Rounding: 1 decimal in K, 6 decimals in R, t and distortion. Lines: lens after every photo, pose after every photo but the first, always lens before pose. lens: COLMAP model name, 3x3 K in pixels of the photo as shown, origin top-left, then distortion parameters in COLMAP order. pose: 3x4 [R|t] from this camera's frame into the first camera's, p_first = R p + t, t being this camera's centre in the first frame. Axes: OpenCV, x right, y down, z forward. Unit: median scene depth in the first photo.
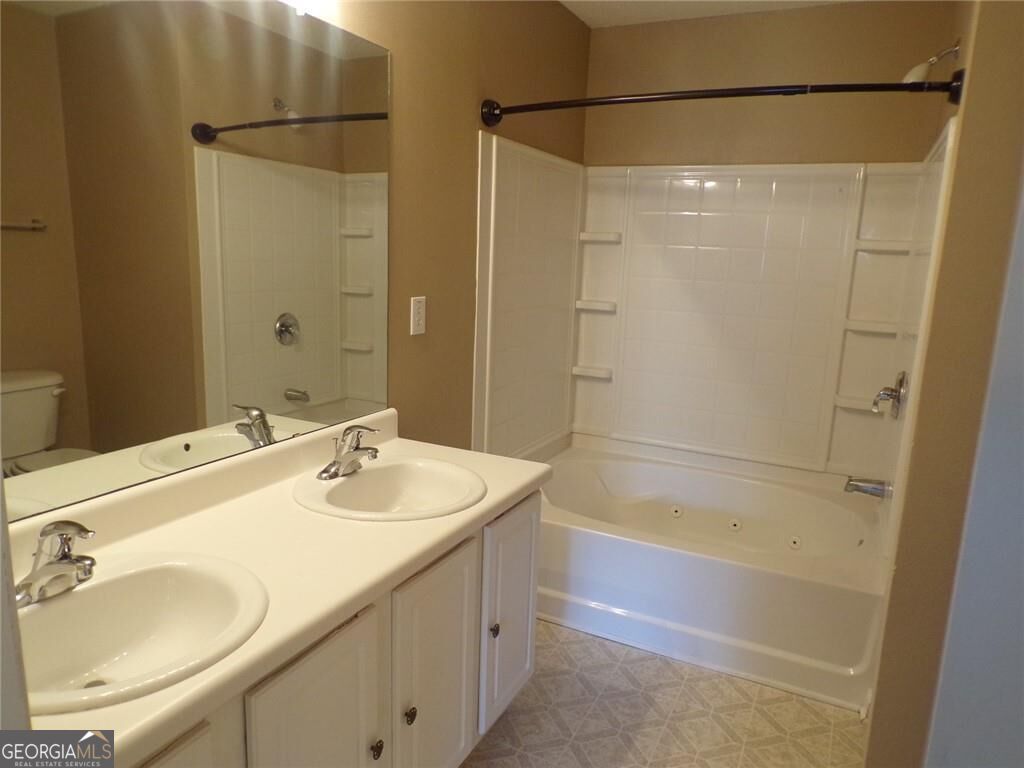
lens RADIAL K [[689.5, 0, 512.5], [0, 689.5, 383.2], [0, 0, 1]] dist [-0.019818, 0.016410]
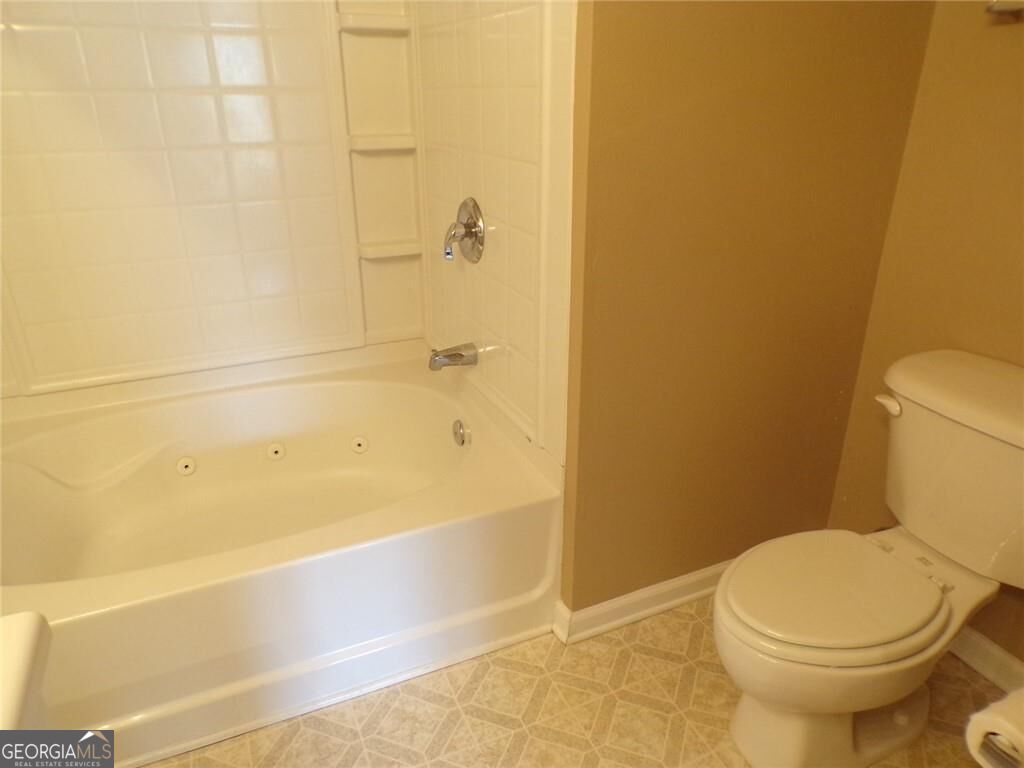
lens RADIAL K [[689.5, 0, 503.4], [0, 689.5, 390.4], [0, 0, 1]] dist [-0.019818, 0.016410]
pose [[0.637825, -0.342916, 0.689629, 0.002496], [0.173457, 0.936365, 0.305178, -0.045784], [-0.750394, -0.075029, 0.656718, 0.500545]]
